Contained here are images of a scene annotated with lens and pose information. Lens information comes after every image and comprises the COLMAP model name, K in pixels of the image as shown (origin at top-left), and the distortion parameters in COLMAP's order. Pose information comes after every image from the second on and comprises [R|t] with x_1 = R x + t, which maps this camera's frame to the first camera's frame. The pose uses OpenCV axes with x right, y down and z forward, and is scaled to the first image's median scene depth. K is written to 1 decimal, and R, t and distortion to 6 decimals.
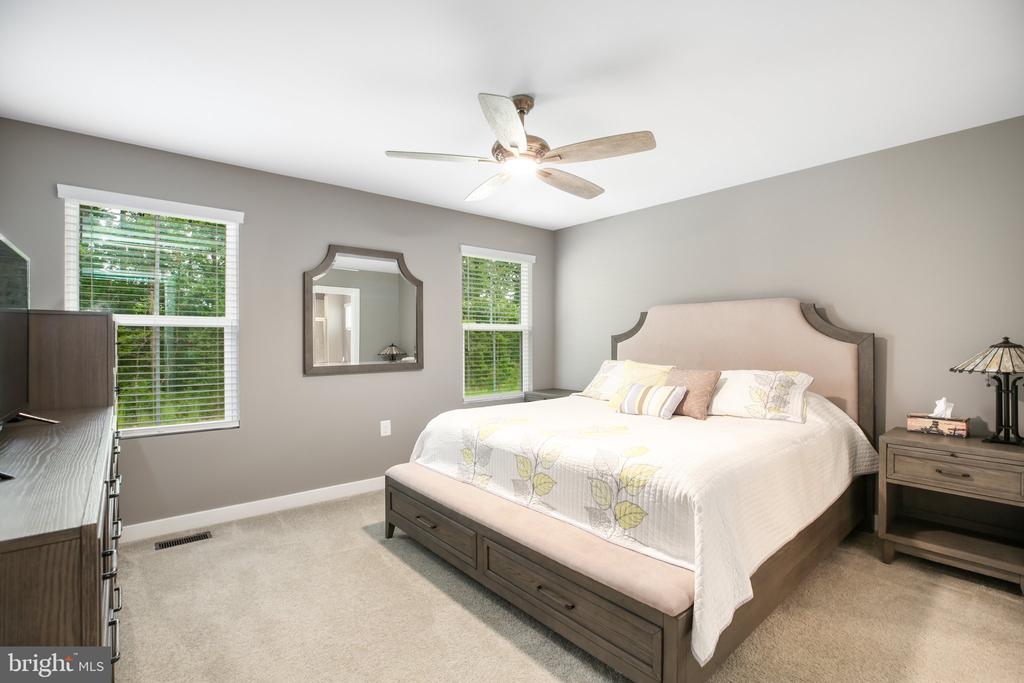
lens RADIAL K [[469.5, 0, 518.1], [0, 469.5, 338.9], [0, 0, 1]] dist [-0.023975, 0.000086]
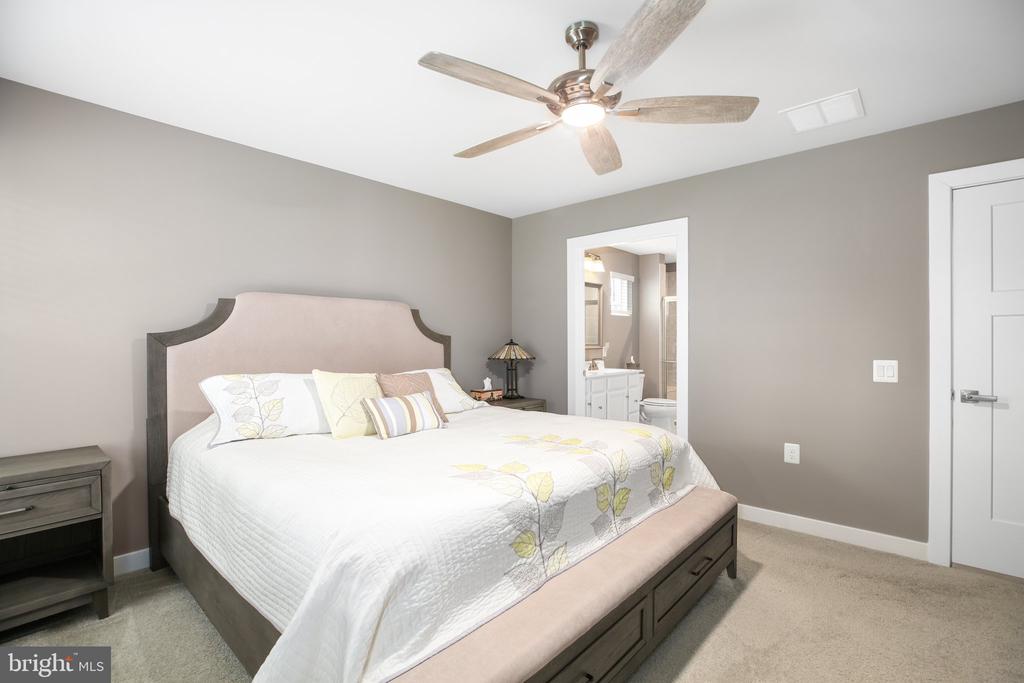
lens RADIAL K [[469.5, 0, 518.1], [0, 469.5, 338.9], [0, 0, 1]] dist [-0.023975, 0.000086]
pose [[-0.131879, 0.003768, 0.991259, -0.735967], [-0.001184, 0.999991, -0.003959, 0.002212], [-0.991265, -0.001696, -0.131873, 1.188790]]
